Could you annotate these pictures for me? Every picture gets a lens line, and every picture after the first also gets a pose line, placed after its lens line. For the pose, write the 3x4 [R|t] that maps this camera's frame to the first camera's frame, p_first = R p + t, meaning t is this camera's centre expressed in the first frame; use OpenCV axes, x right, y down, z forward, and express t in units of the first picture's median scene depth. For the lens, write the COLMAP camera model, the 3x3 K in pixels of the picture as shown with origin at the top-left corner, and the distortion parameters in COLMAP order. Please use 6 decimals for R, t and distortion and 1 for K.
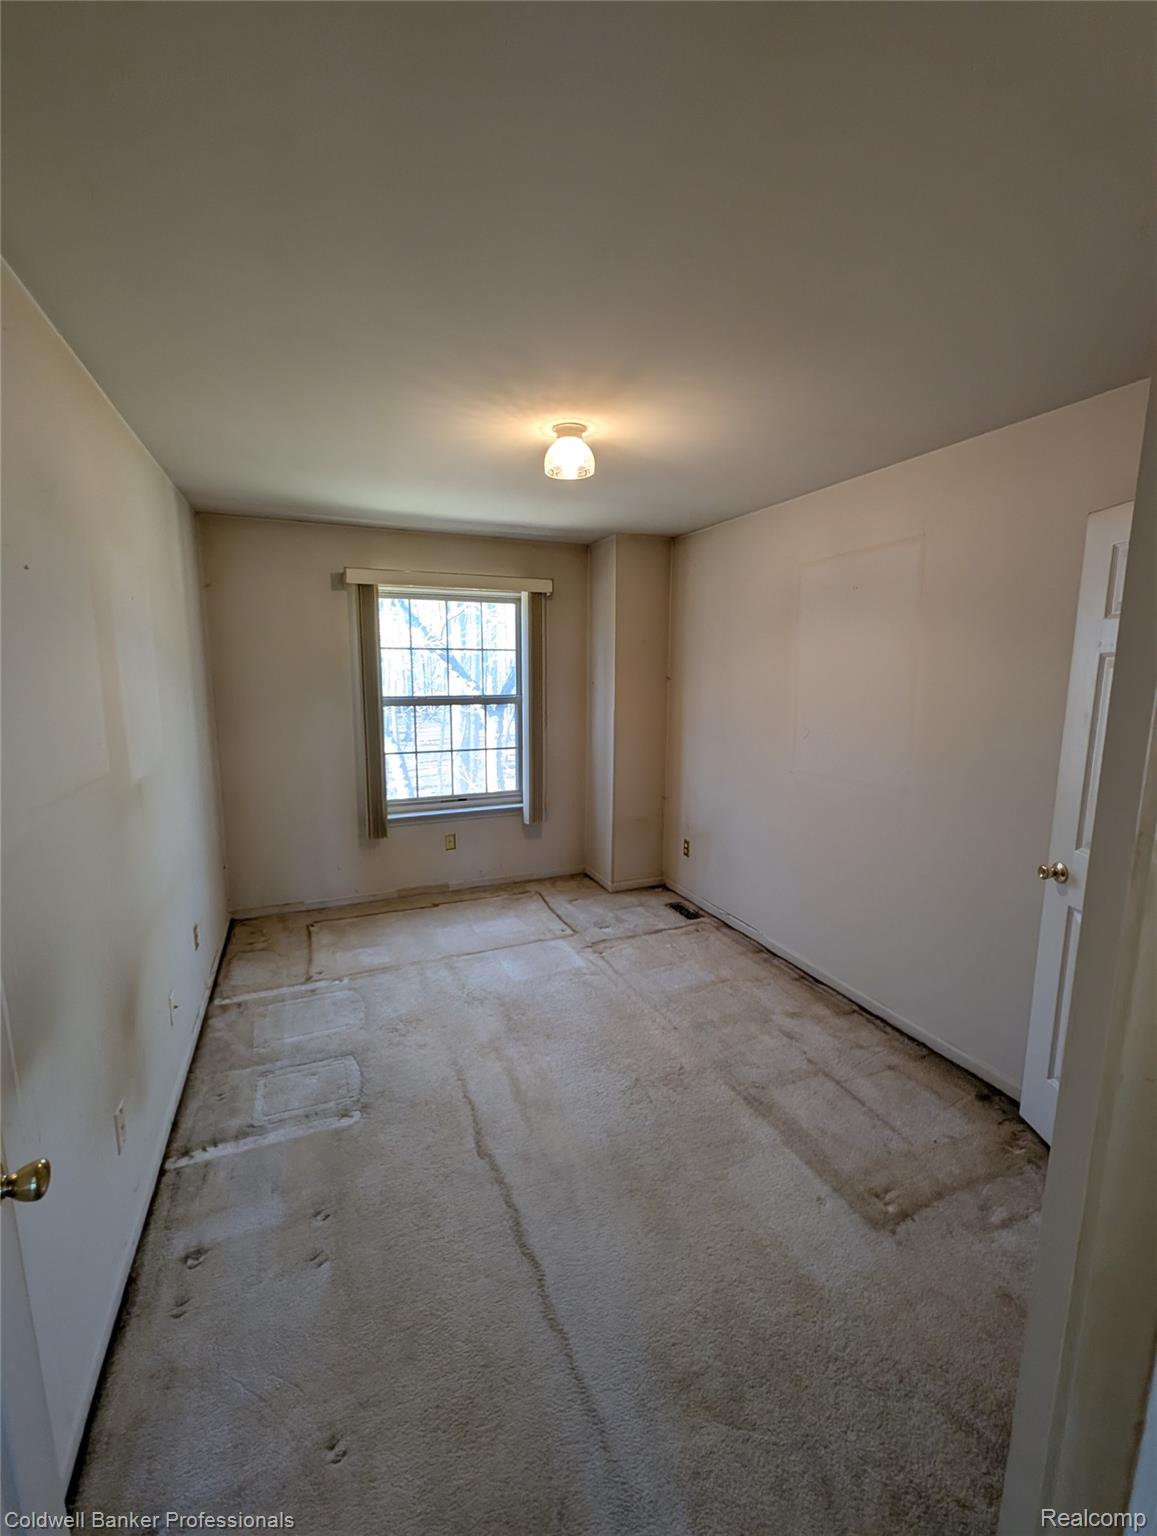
lens RADIAL K [[633.2, 0, 579.6], [0, 633.2, 765.7], [0, 0, 1]] dist [0.000346, 0.000059]
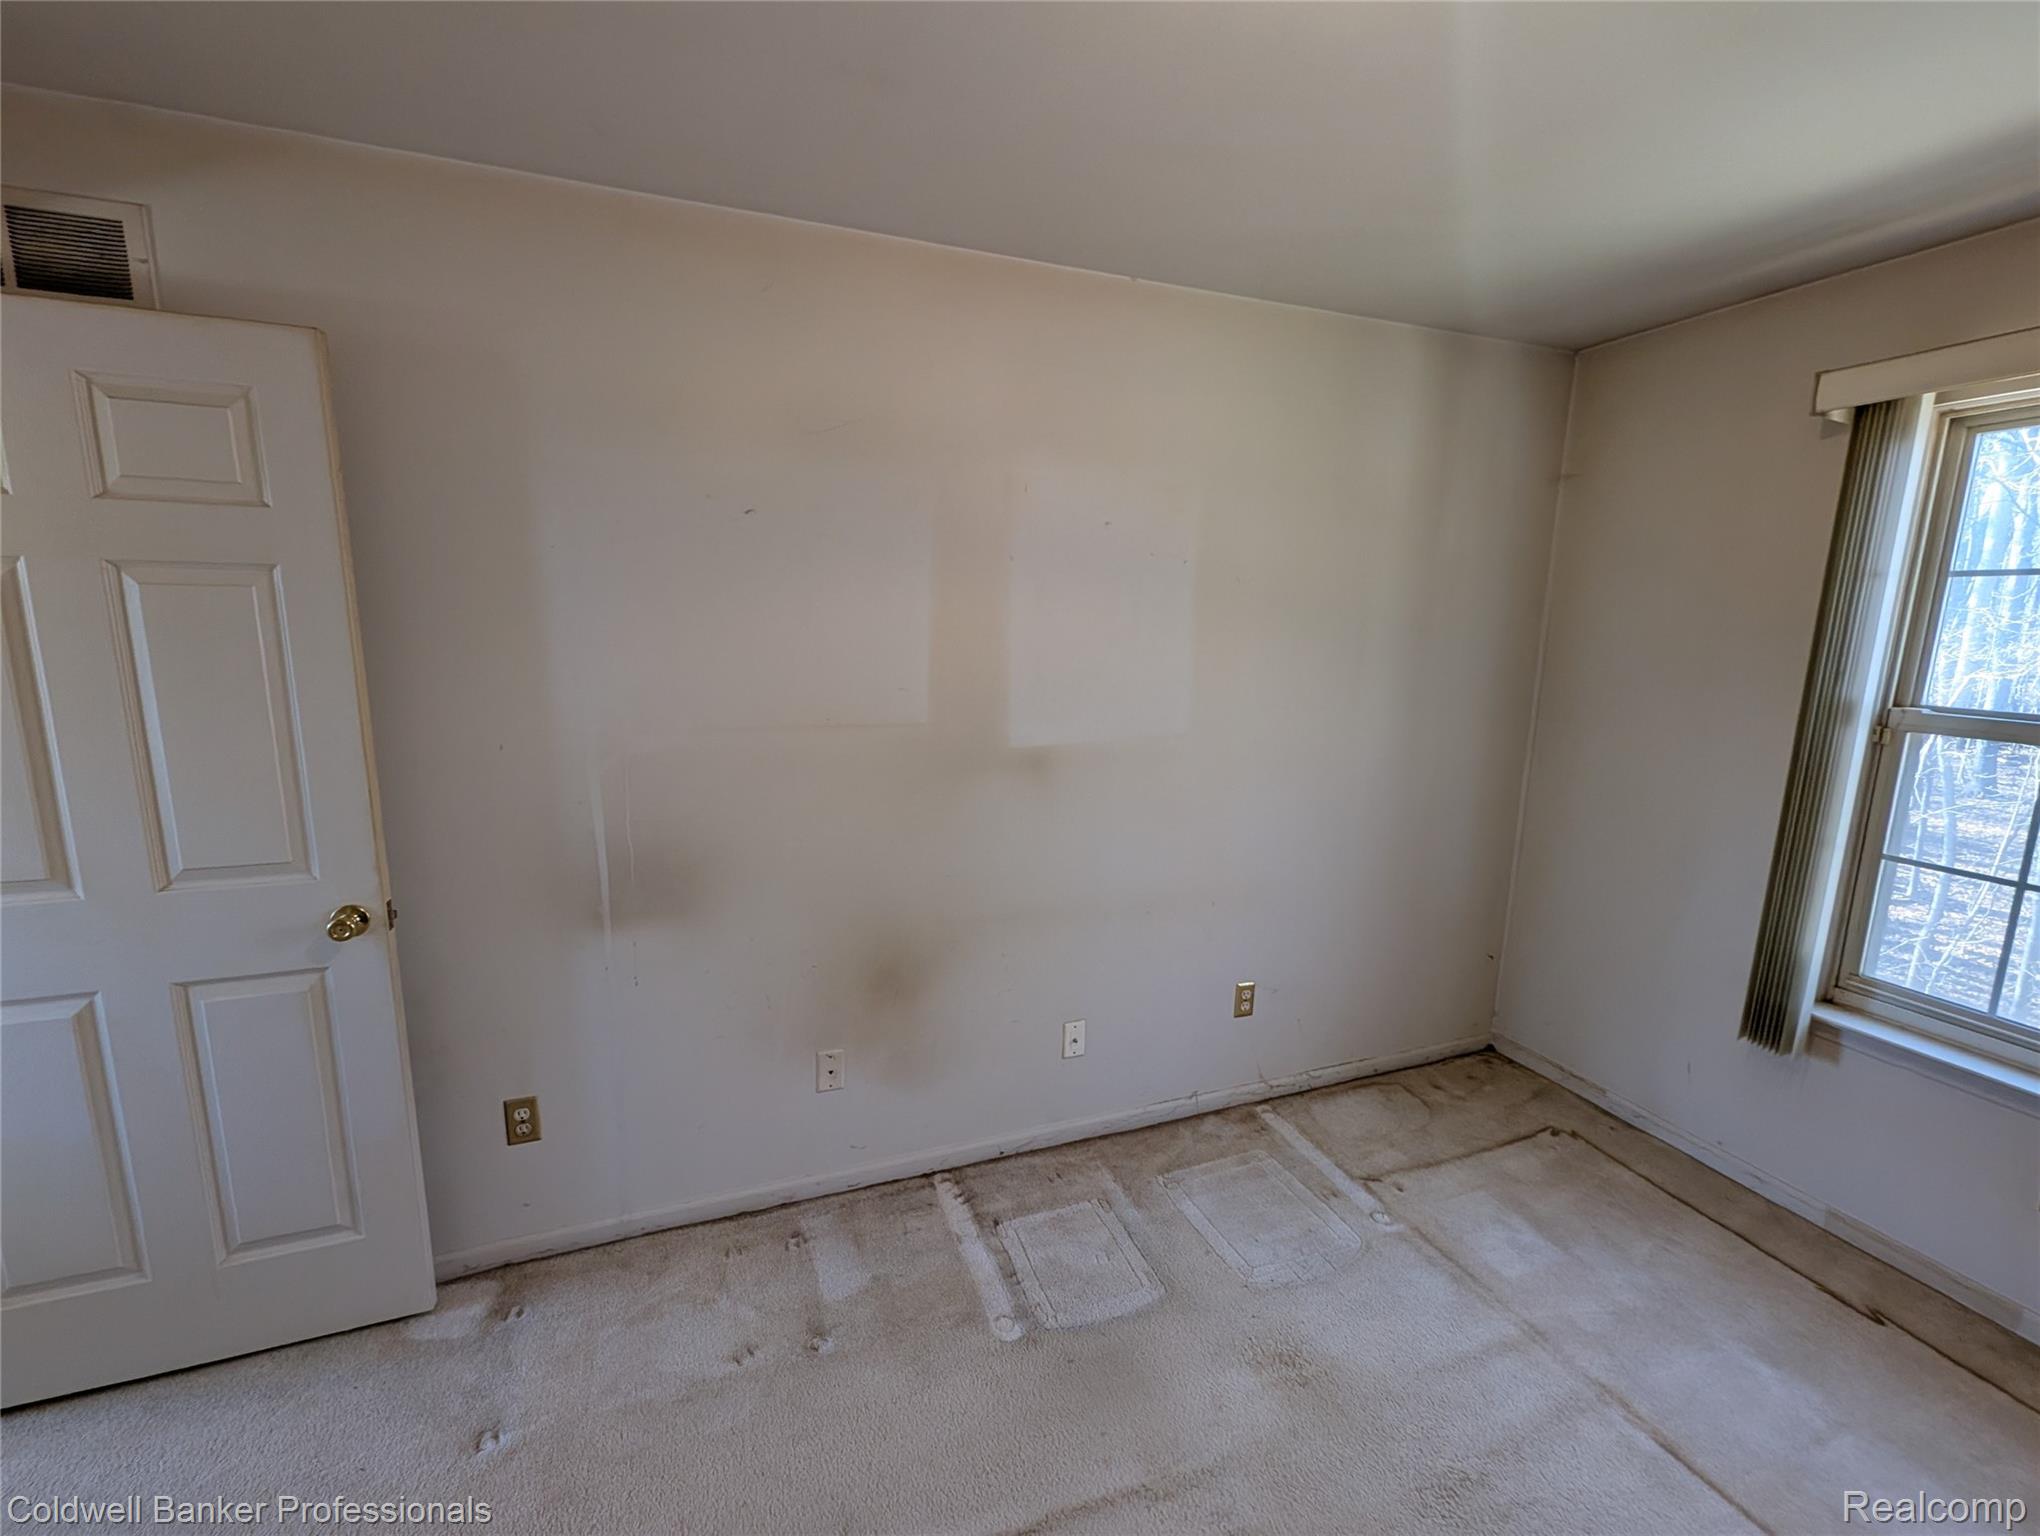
lens RADIAL K [[840.9, 0, 1022.0], [0, 840.9, 766.7], [0, 0, 1]] dist [0.000346, 0.000059]
pose [[-0.042705, 0.167970, -0.984867, 0.201027], [-0.173573, 0.969528, 0.172880, -0.071092], [0.983895, 0.178329, -0.012249, 0.516750]]
